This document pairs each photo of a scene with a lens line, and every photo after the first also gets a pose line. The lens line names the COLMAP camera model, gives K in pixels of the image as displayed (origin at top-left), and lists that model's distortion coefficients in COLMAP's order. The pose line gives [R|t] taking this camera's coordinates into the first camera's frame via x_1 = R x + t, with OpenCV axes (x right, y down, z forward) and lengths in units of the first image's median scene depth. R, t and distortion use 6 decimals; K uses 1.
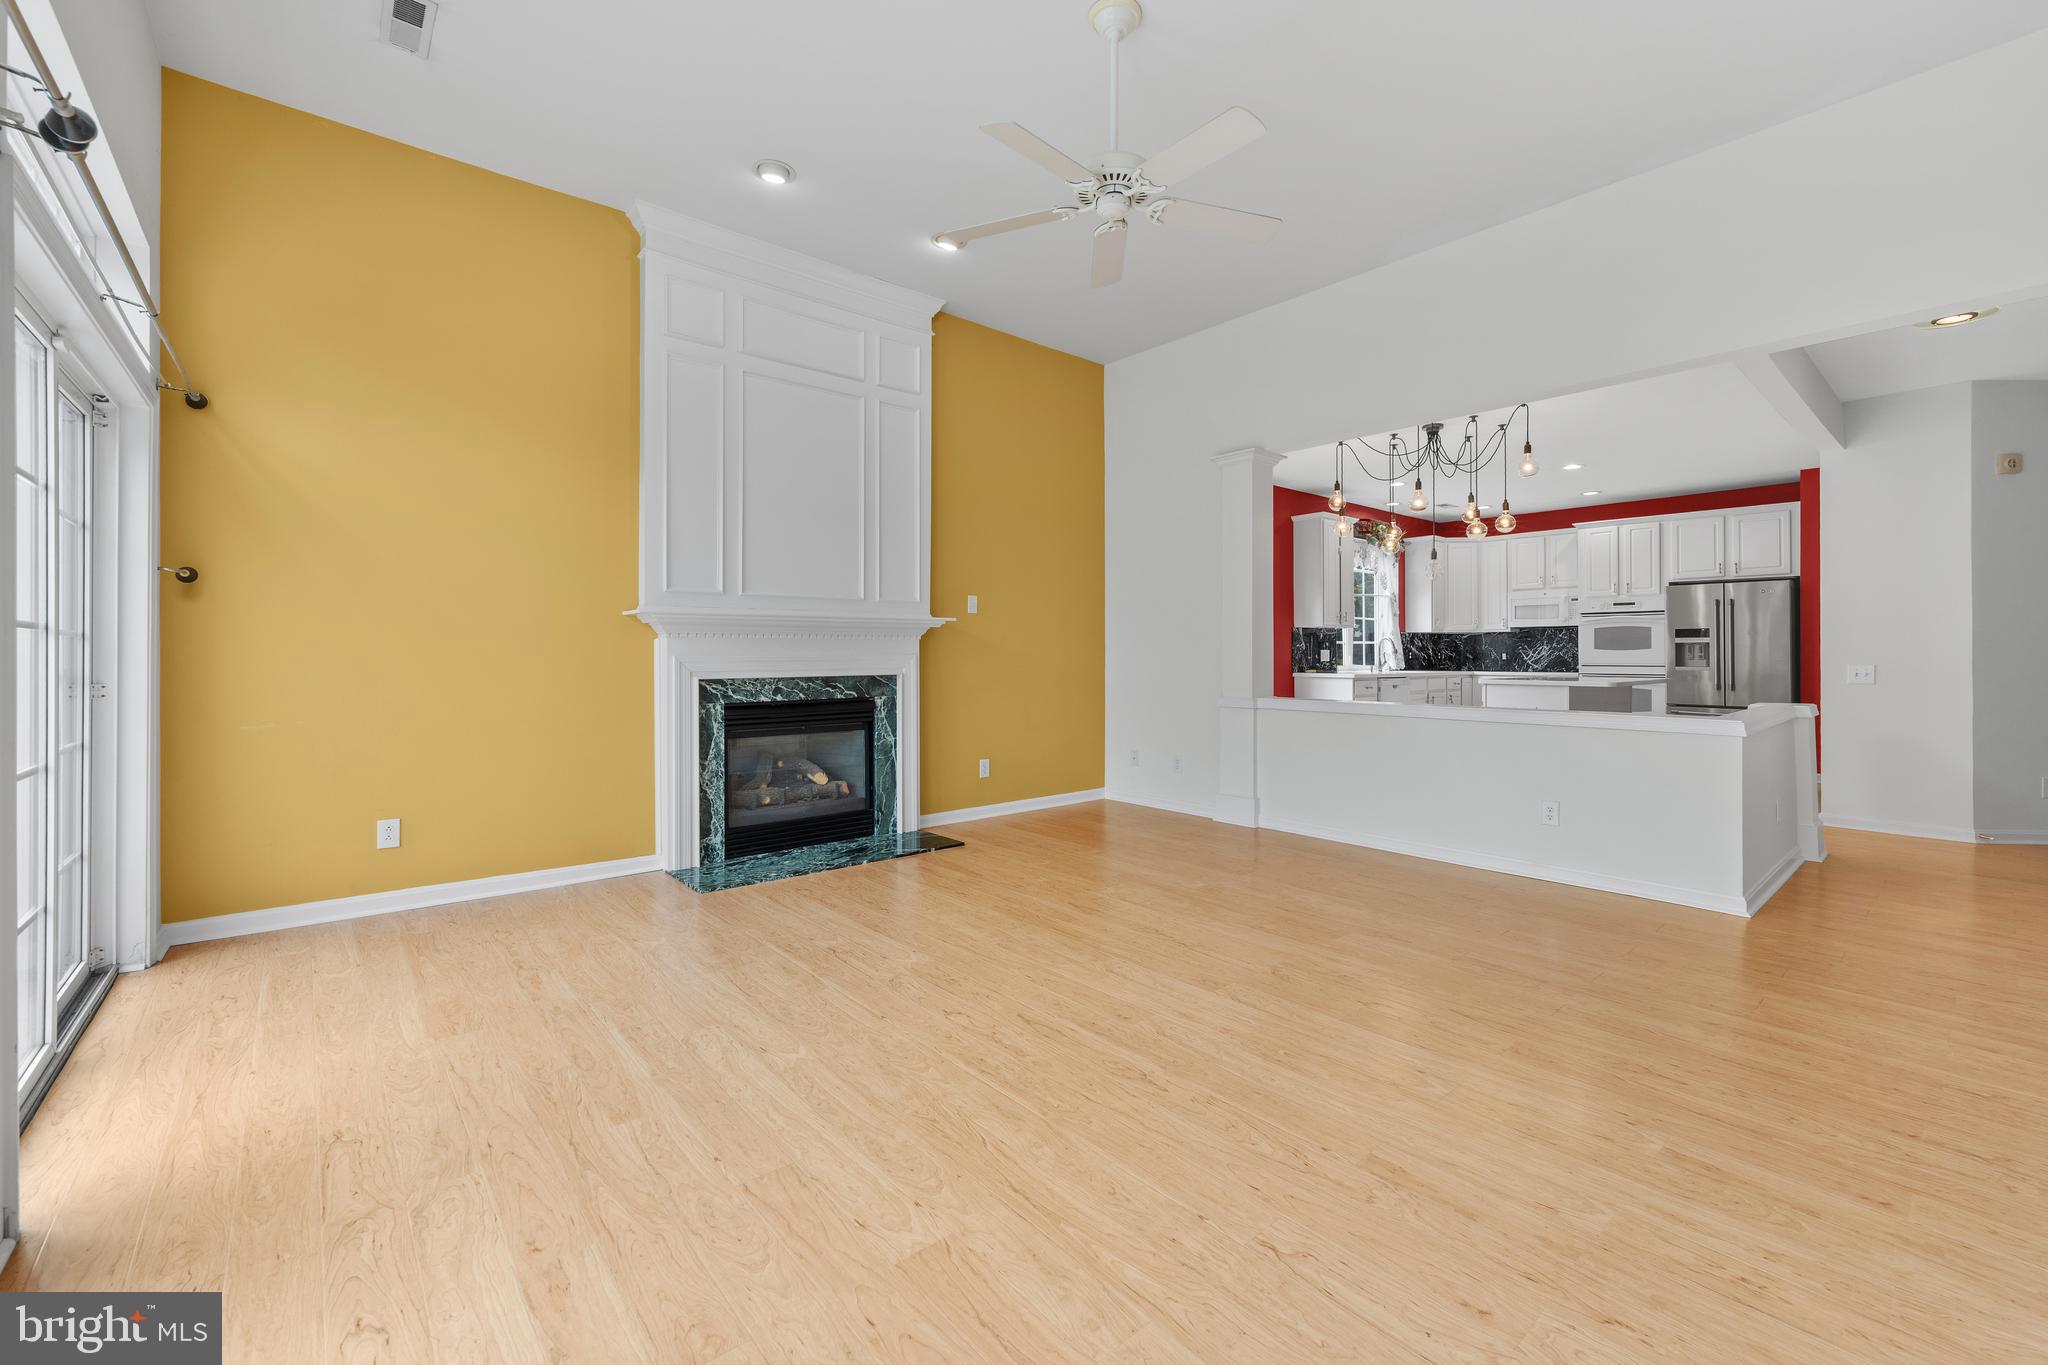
lens RADIAL K [[834.9, 0, 1017.8], [0, 834.9, 649.4], [0, 0, 1]] dist [0.001933, -0.000907]
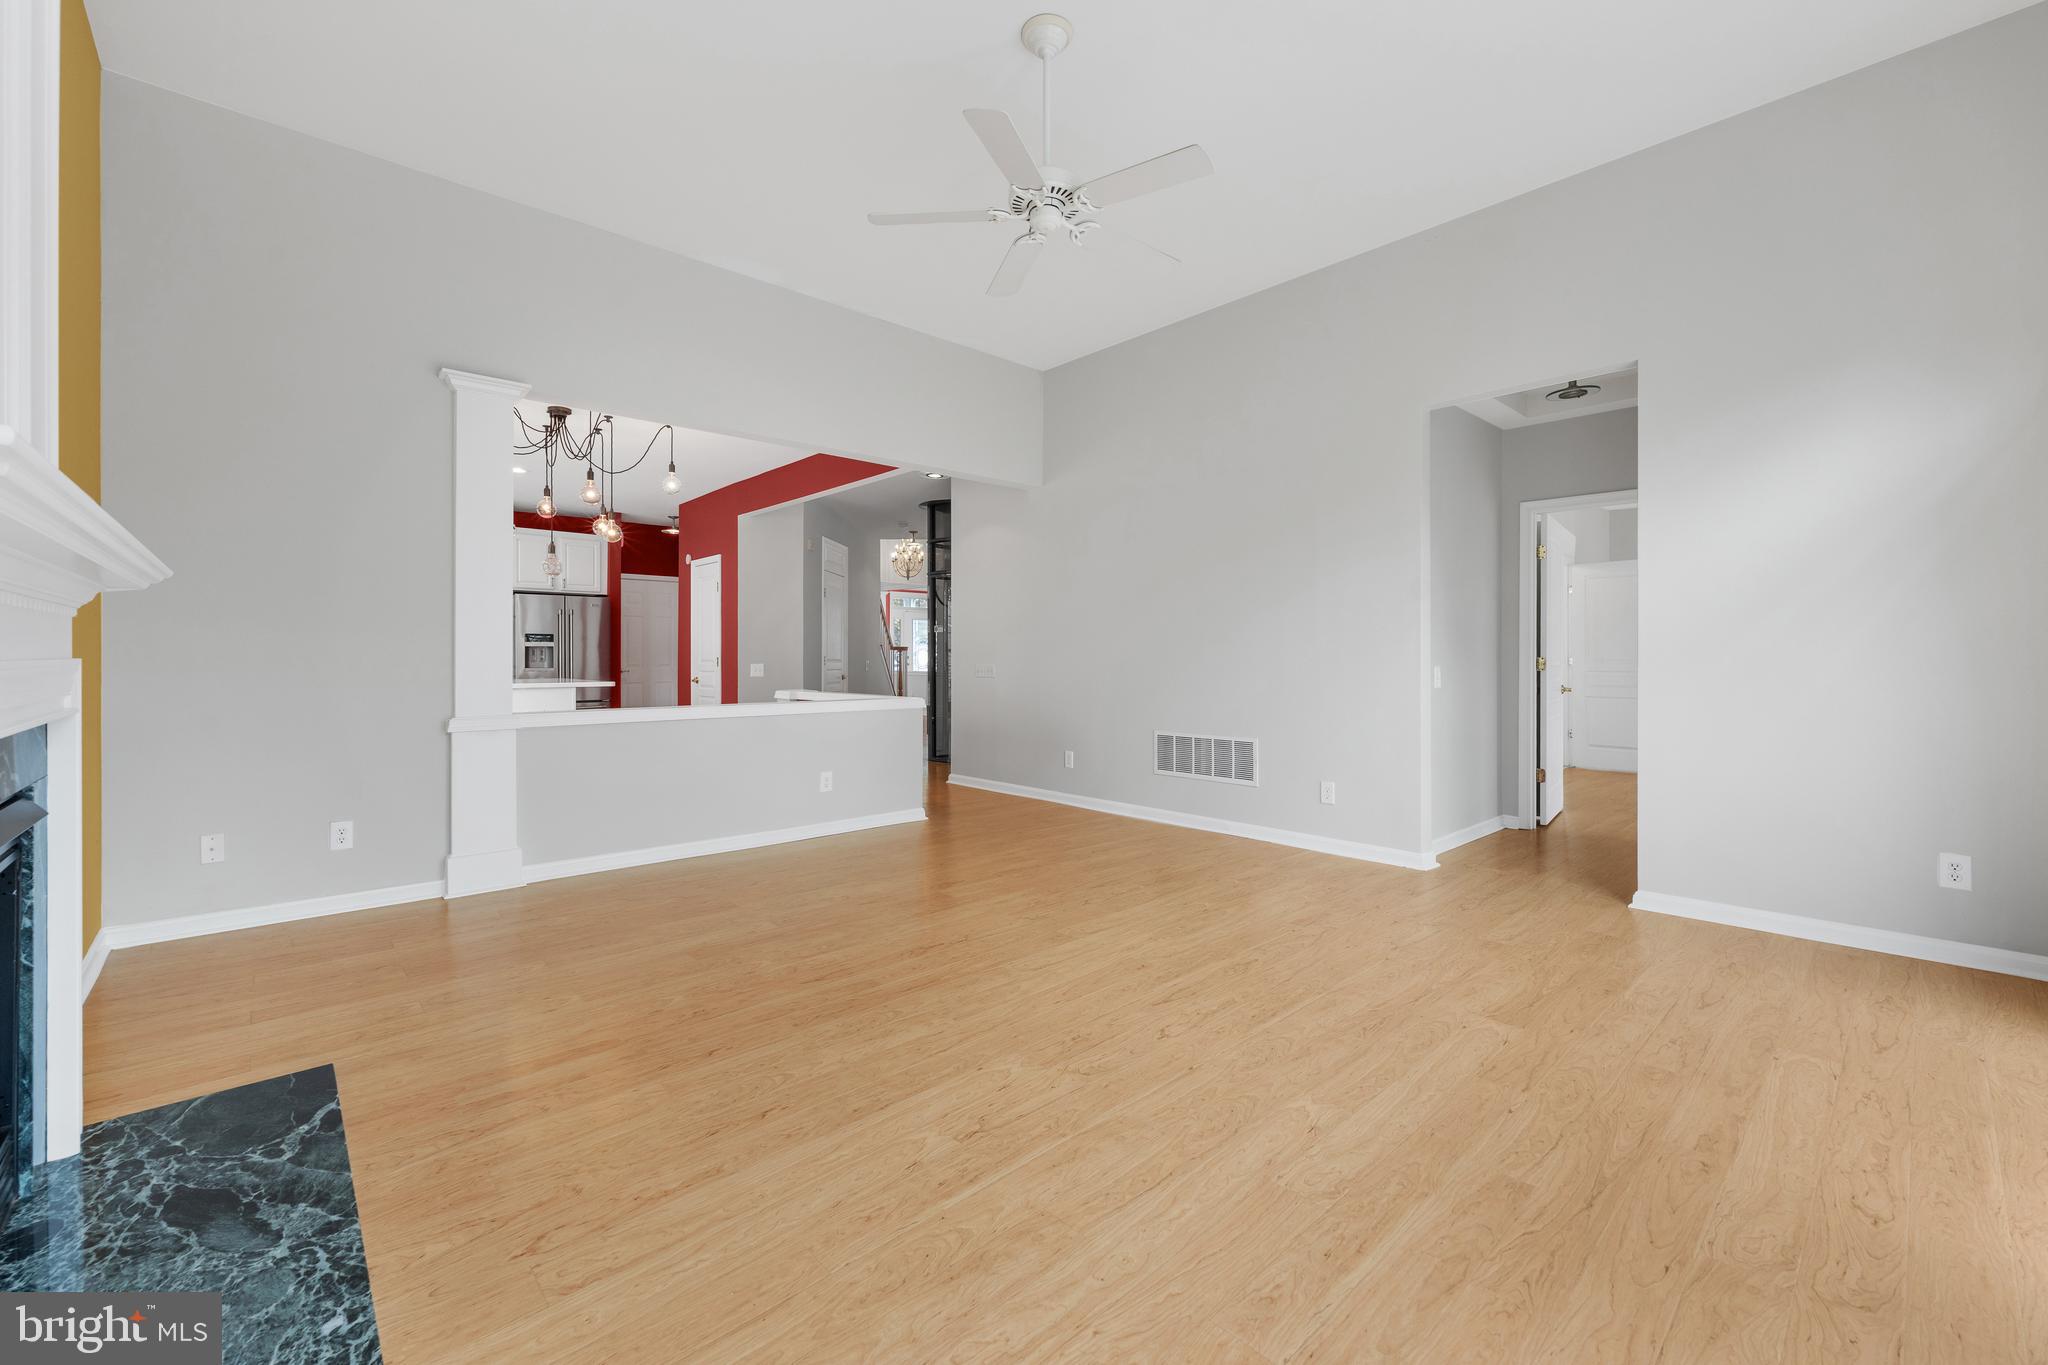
lens RADIAL K [[834.9, 0, 1026.4], [0, 834.9, 654.3], [0, 0, 1]] dist [0.001933, -0.000907]
pose [[-0.039079, 0.001536, 0.999235, -0.536258], [-0.004411, 0.999989, -0.001710, 0.003141], [-0.999226, -0.004475, -0.039071, 0.626845]]
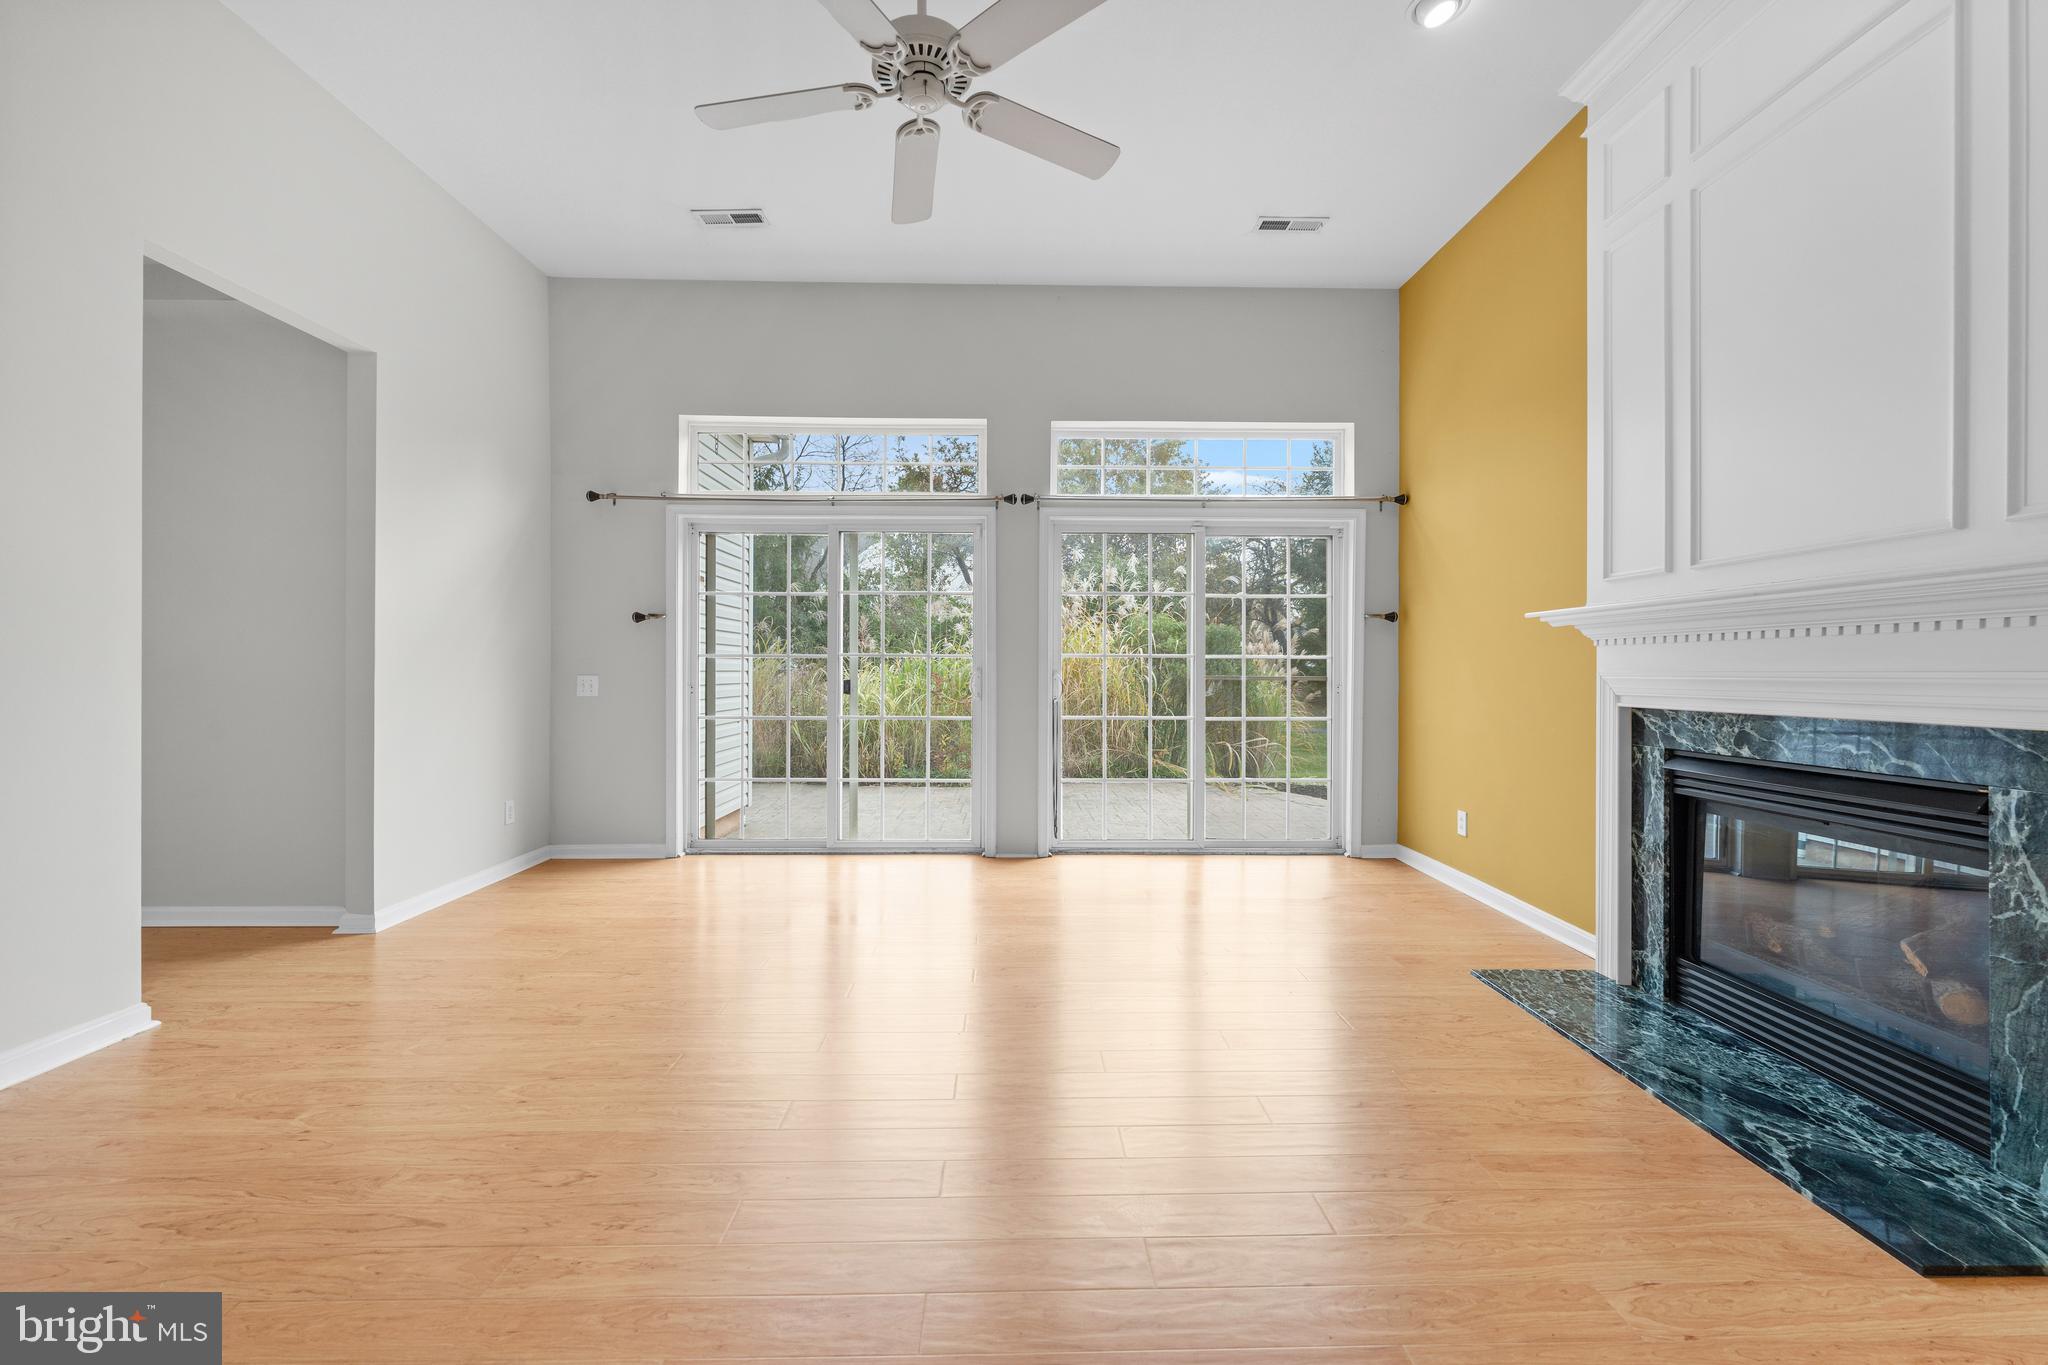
lens RADIAL K [[834.9, 0, 1028.5], [0, 834.9, 660.0], [0, 0, 1]] dist [0.001933, -0.000907]
pose [[-0.628861, -0.009535, -0.777459, 0.390546], [-0.000180, 0.999927, -0.012118, 0.005952], [0.777518, -0.007481, -0.628816, 0.926033]]
